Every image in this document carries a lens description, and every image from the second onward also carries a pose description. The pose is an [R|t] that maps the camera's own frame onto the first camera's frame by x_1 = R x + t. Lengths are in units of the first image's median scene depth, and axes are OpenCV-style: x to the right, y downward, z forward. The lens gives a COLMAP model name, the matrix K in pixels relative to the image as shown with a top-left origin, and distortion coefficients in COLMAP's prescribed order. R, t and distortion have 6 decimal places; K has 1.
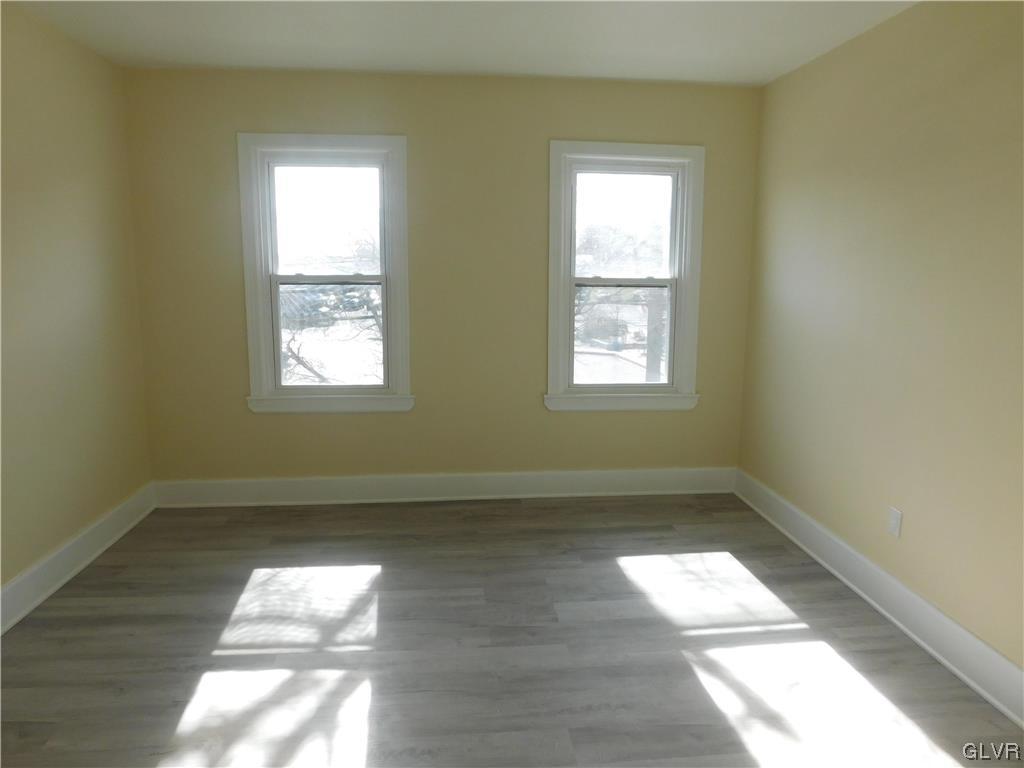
lens RADIAL K [[674.7, 0, 512.0], [0, 674.7, 384.0], [0, 0, 1]] dist [-0.061670, 0.054299]
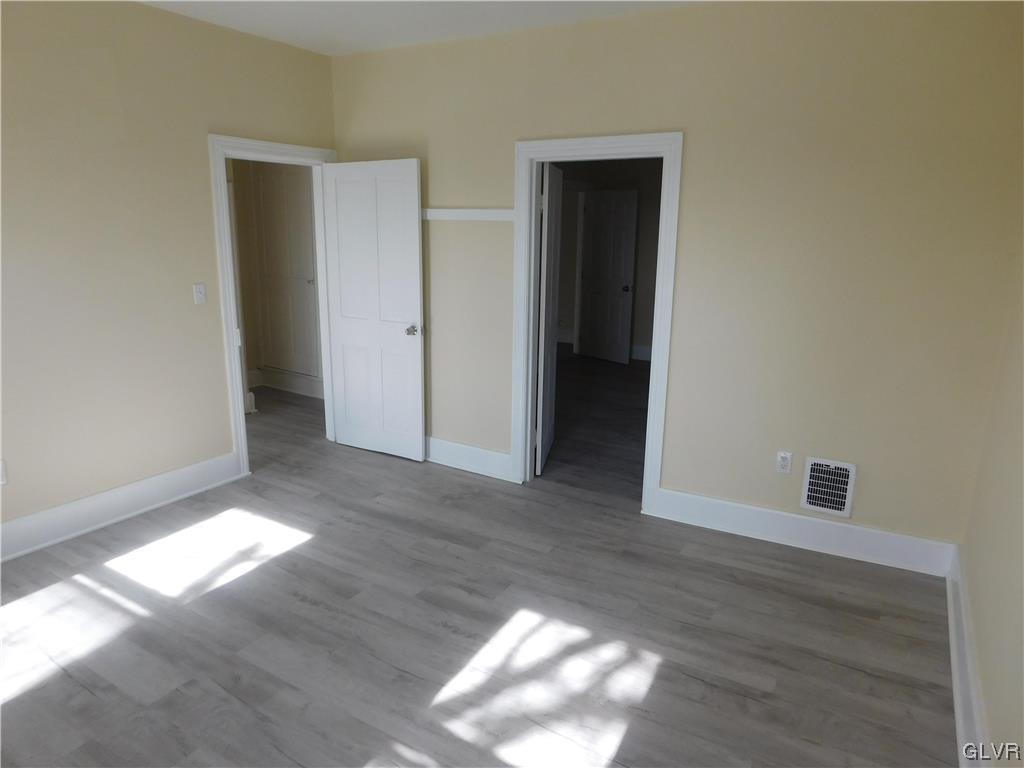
lens RADIAL K [[674.7, 0, 512.0], [0, 674.7, 384.0], [0, 0, 1]] dist [-0.061670, 0.054299]
pose [[-0.797649, -0.158104, 0.582031, -0.731086], [0.085224, 0.925800, 0.368283, -0.264100], [-0.597071, 0.343363, -0.724988, 1.397036]]
